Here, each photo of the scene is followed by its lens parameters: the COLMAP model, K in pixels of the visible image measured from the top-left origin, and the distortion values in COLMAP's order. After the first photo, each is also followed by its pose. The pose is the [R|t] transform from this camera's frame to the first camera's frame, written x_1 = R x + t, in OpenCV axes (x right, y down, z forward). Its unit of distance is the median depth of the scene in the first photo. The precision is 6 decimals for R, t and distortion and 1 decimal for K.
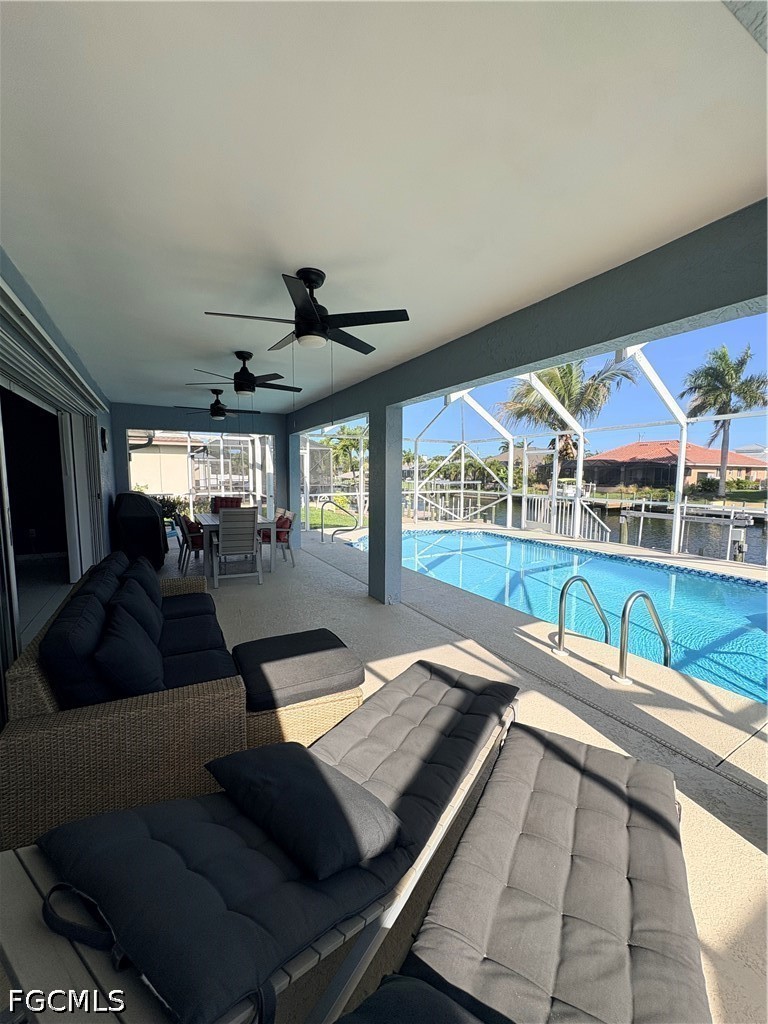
lens RADIAL K [[408.1, 0, 384.7], [0, 408.1, 516.0], [0, 0, 1]] dist [0.001113, 0.000923]
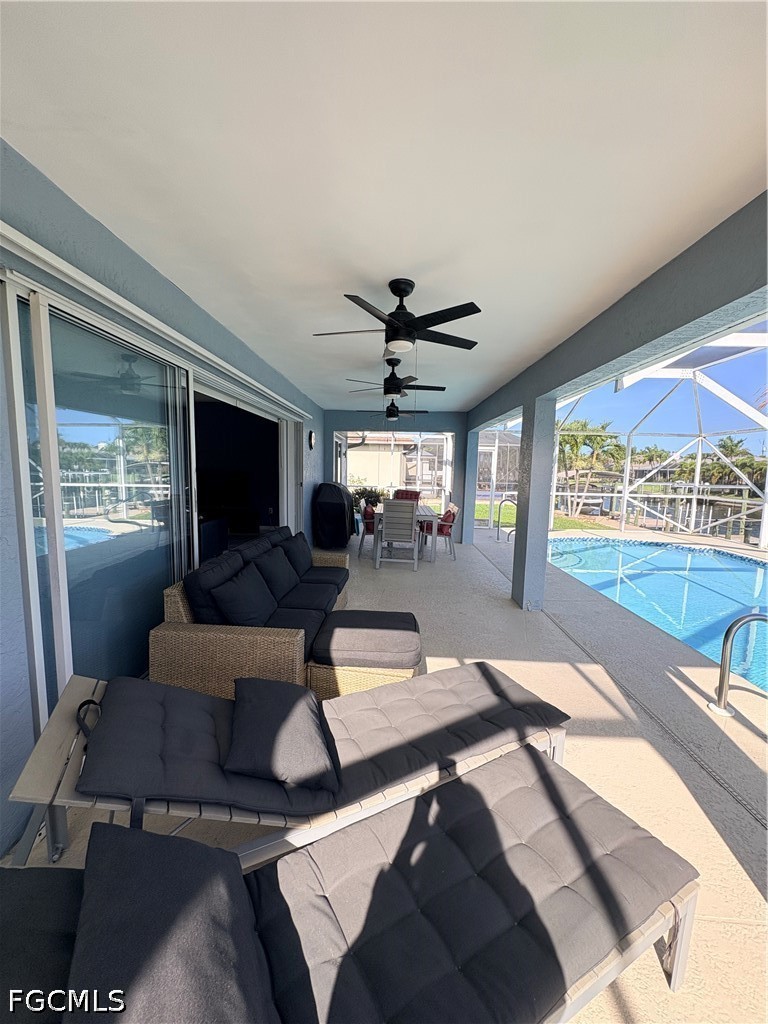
lens RADIAL K [[408.1, 0, 381.2], [0, 408.1, 513.6], [0, 0, 1]] dist [0.001113, 0.000923]
pose [[0.864836, 0.070677, -0.497055, 0.158977], [-0.070618, 0.997324, 0.018943, 0.001140], [0.497063, 0.018718, 0.867512, 0.016705]]
